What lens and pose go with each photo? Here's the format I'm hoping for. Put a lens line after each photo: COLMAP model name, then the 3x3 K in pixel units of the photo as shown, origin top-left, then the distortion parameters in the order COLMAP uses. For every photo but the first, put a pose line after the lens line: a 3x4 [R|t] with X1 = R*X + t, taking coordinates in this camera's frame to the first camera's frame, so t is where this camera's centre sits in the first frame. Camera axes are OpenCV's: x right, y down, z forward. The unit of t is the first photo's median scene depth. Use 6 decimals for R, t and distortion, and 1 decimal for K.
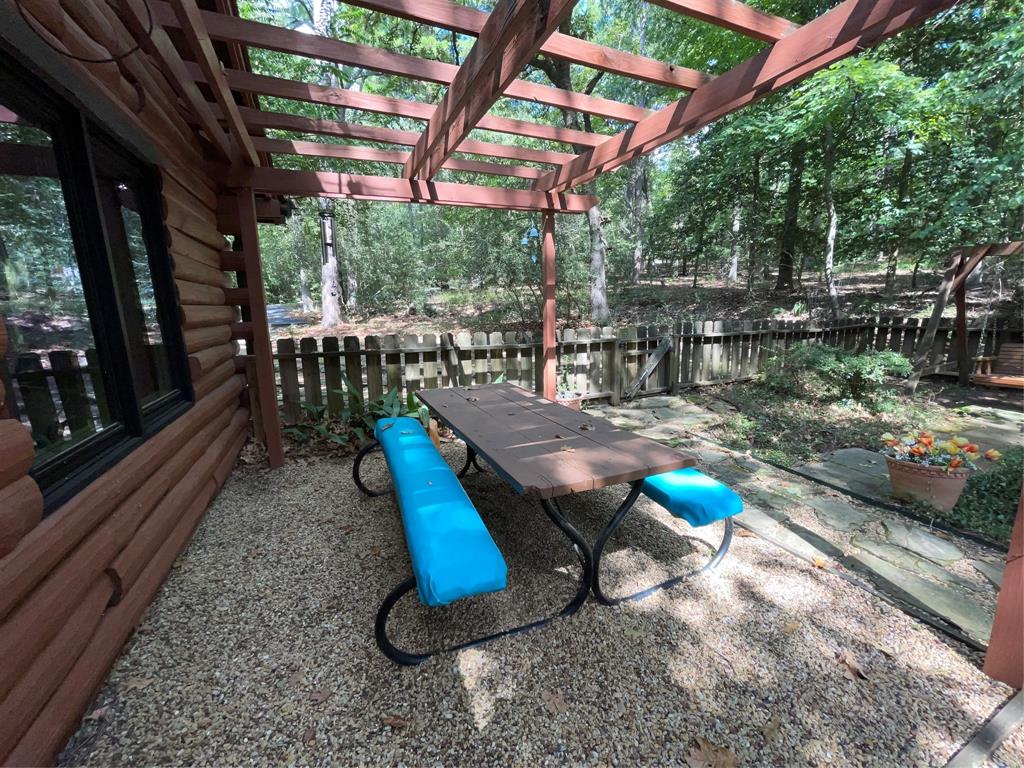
lens RADIAL K [[412.9, 0, 514.3], [0, 412.9, 381.2], [0, 0, 1]] dist [0.001134, 0.001041]
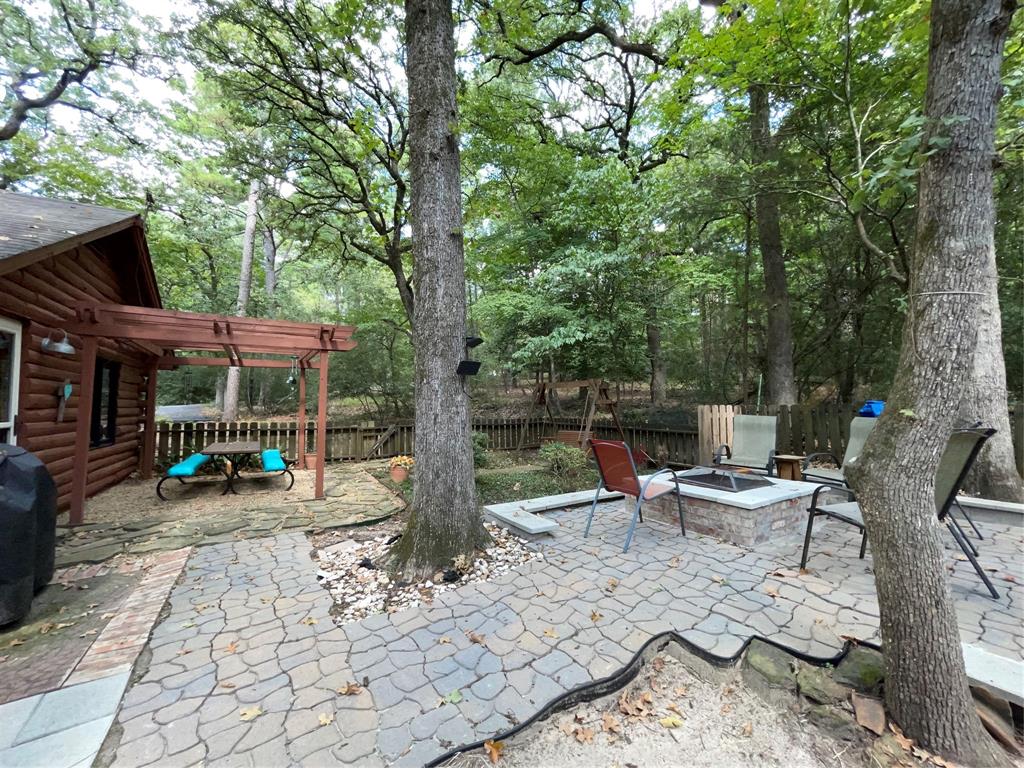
lens RADIAL K [[412.9, 0, 514.2], [0, 412.9, 382.9], [0, 0, 1]] dist [0.001134, 0.001041]
pose [[0.992980, 0.018019, 0.116902, 0.985713], [0.010134, 0.971735, -0.235857, 0.214805], [-0.117848, 0.235386, 0.964731, -1.325439]]
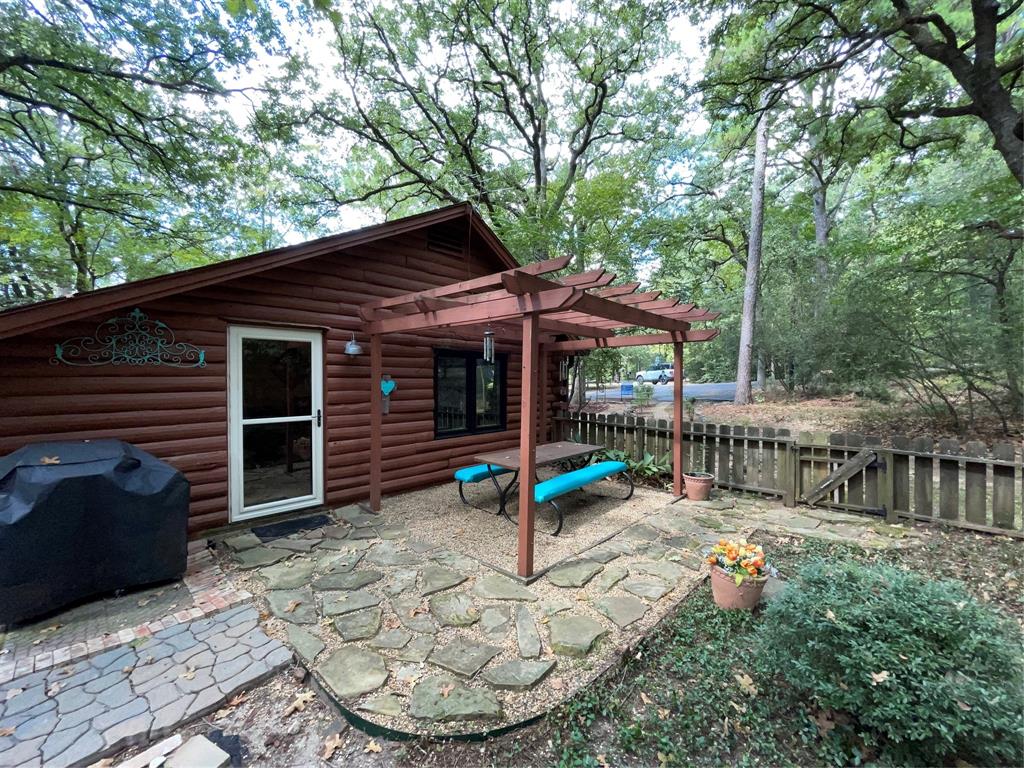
lens RADIAL K [[412.9, 0, 517.5], [0, 412.9, 380.5], [0, 0, 1]] dist [0.001134, 0.001041]
pose [[0.389820, 0.019778, -0.920679, 1.246113], [-0.176510, 0.982837, -0.053622, -0.099681], [0.903817, 0.183412, 0.386621, -0.068751]]
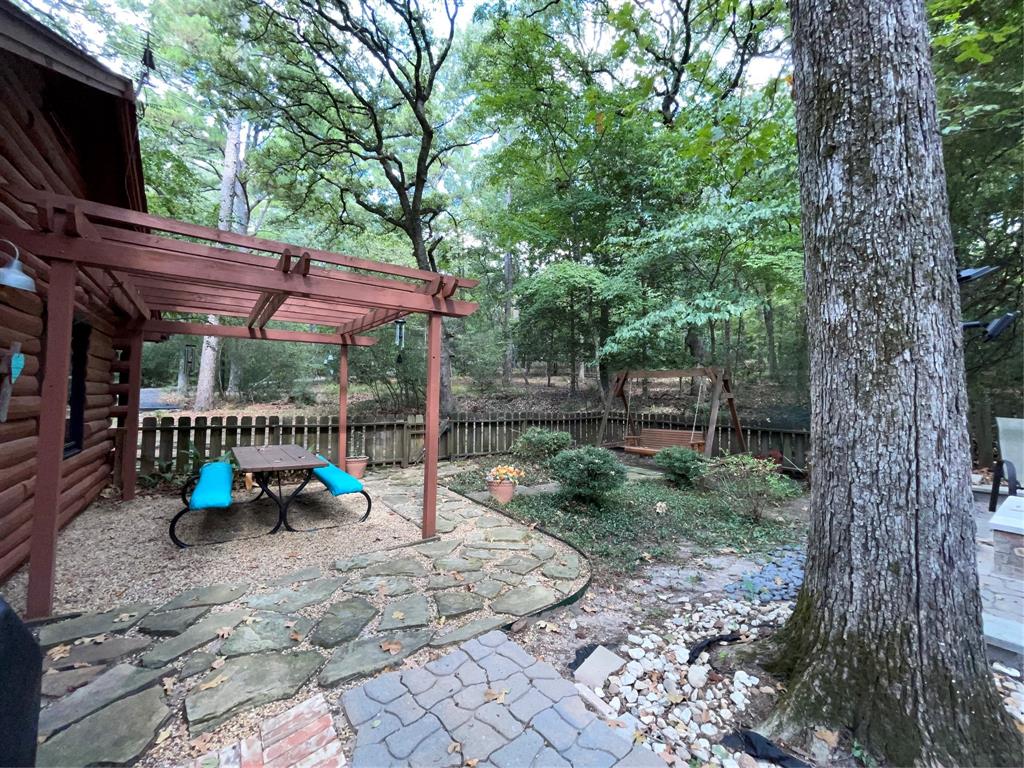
lens RADIAL K [[412.9, 0, 514.8], [0, 412.9, 381.6], [0, 0, 1]] dist [0.001134, 0.001041]
pose [[0.977870, 0.033945, 0.206443, 0.428912], [0.011024, 0.977019, -0.212866, 0.105101], [-0.208925, 0.210431, 0.955023, -0.741575]]
